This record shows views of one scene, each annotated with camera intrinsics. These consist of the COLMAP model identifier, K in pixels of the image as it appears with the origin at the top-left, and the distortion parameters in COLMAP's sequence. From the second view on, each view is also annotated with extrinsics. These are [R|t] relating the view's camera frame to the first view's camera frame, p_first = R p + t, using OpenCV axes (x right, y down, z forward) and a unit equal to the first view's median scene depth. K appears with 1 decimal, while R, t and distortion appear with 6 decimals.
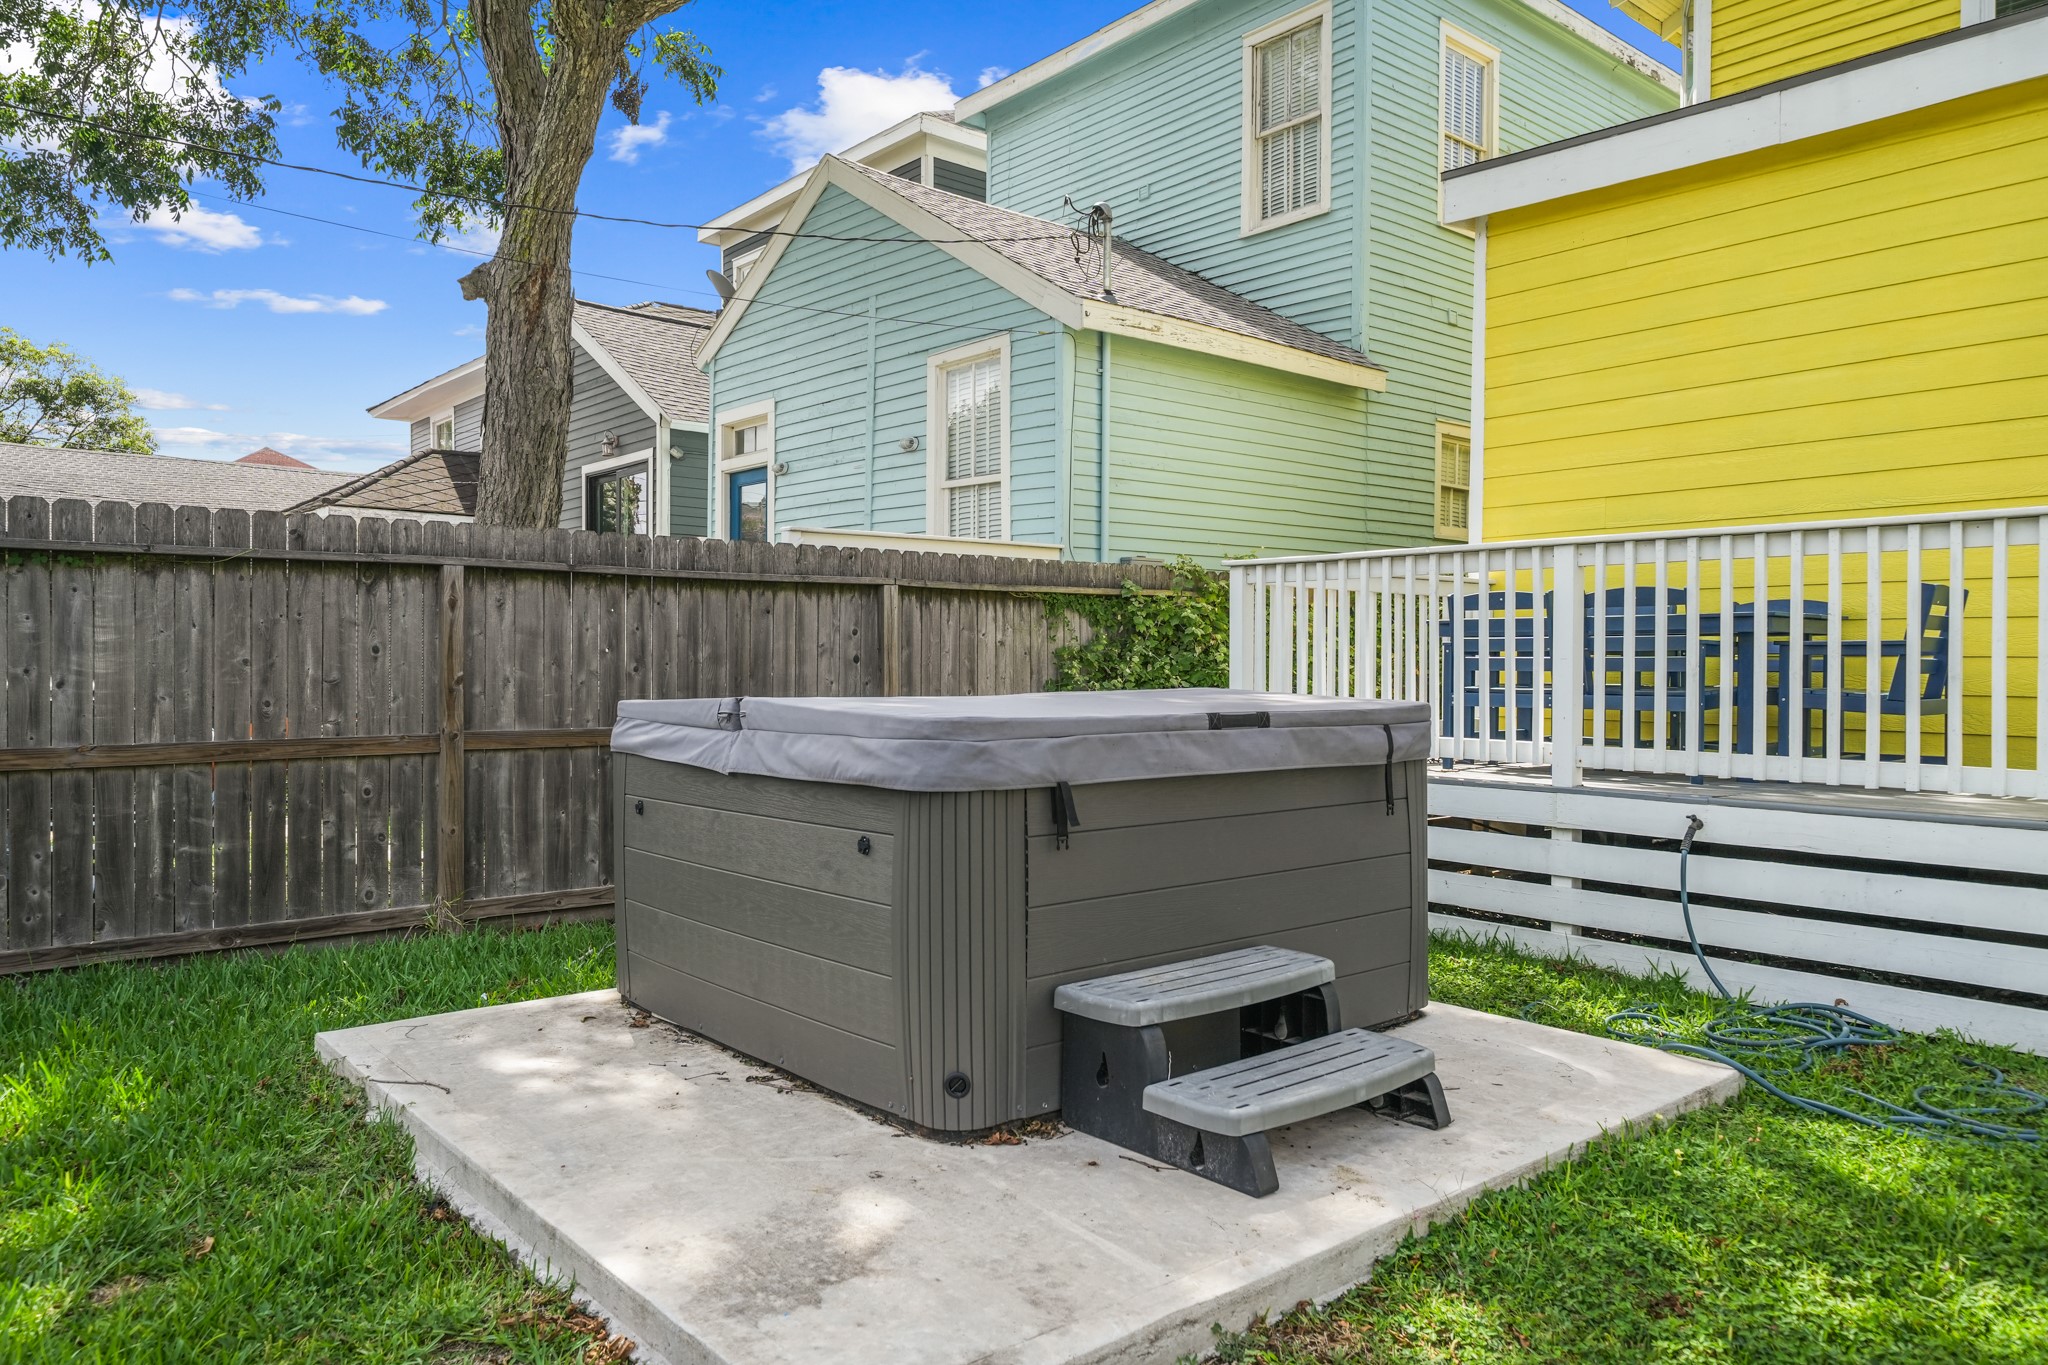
lens RADIAL K [[1375.9, 0, 1012.6], [0, 1375.9, 677.0], [0, 0, 1]] dist [-0.001153, -0.003237]
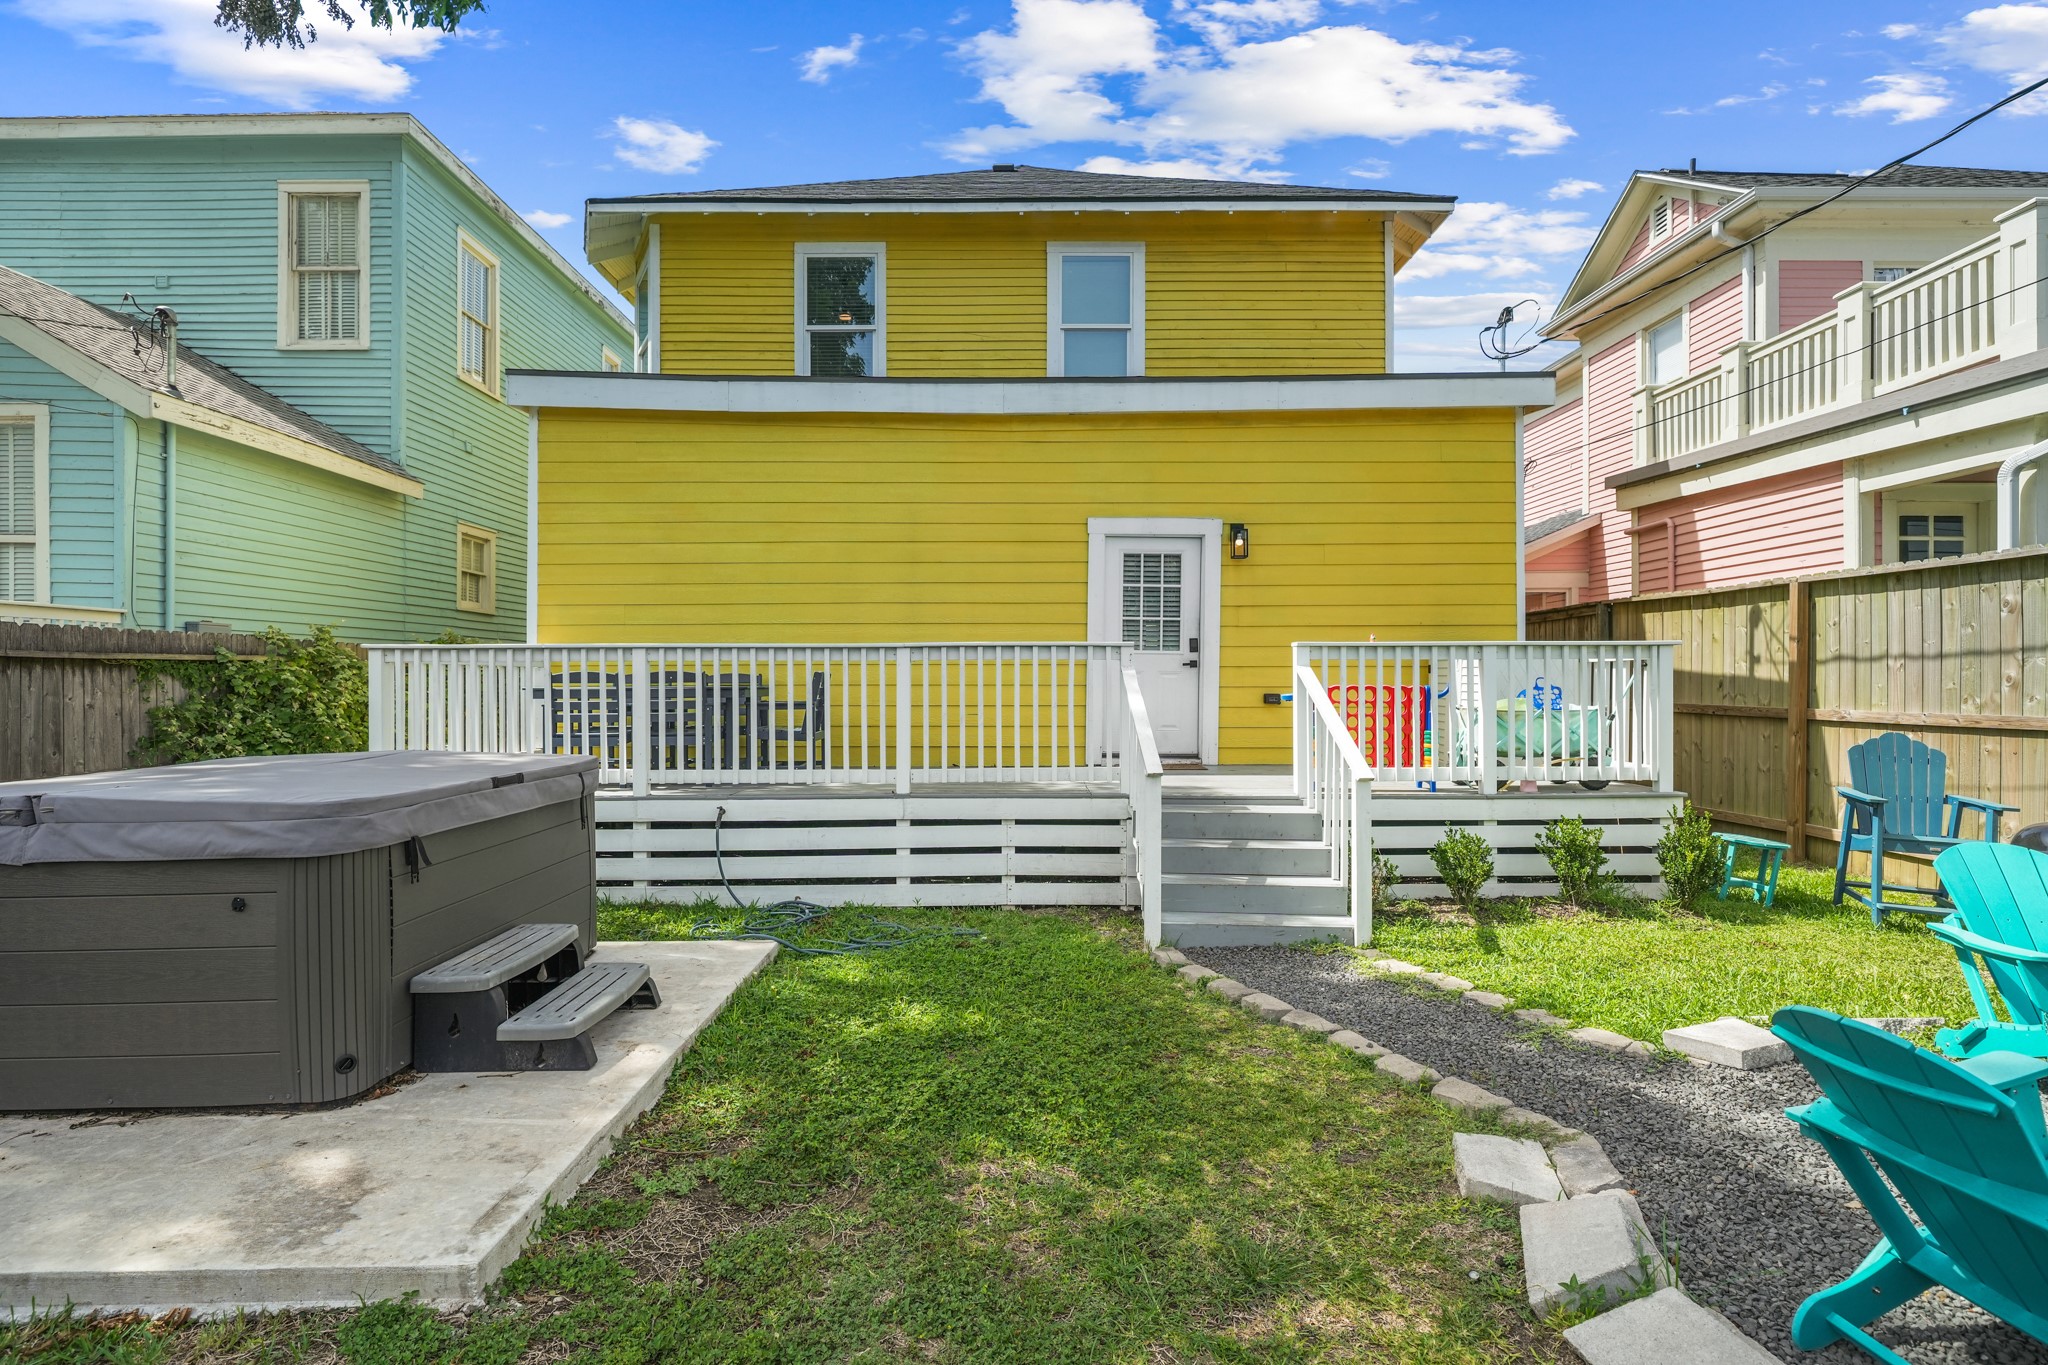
lens RADIAL K [[1005.9, 0, 1019.8], [0, 1005.9, 674.8], [0, 0, 1]] dist [0.003311, -0.000440]
pose [[0.637587, -0.003005, 0.770373, -0.223628], [0.015834, 0.999832, -0.009205, -0.044426], [-0.770216, 0.018067, 0.637527, -0.105620]]
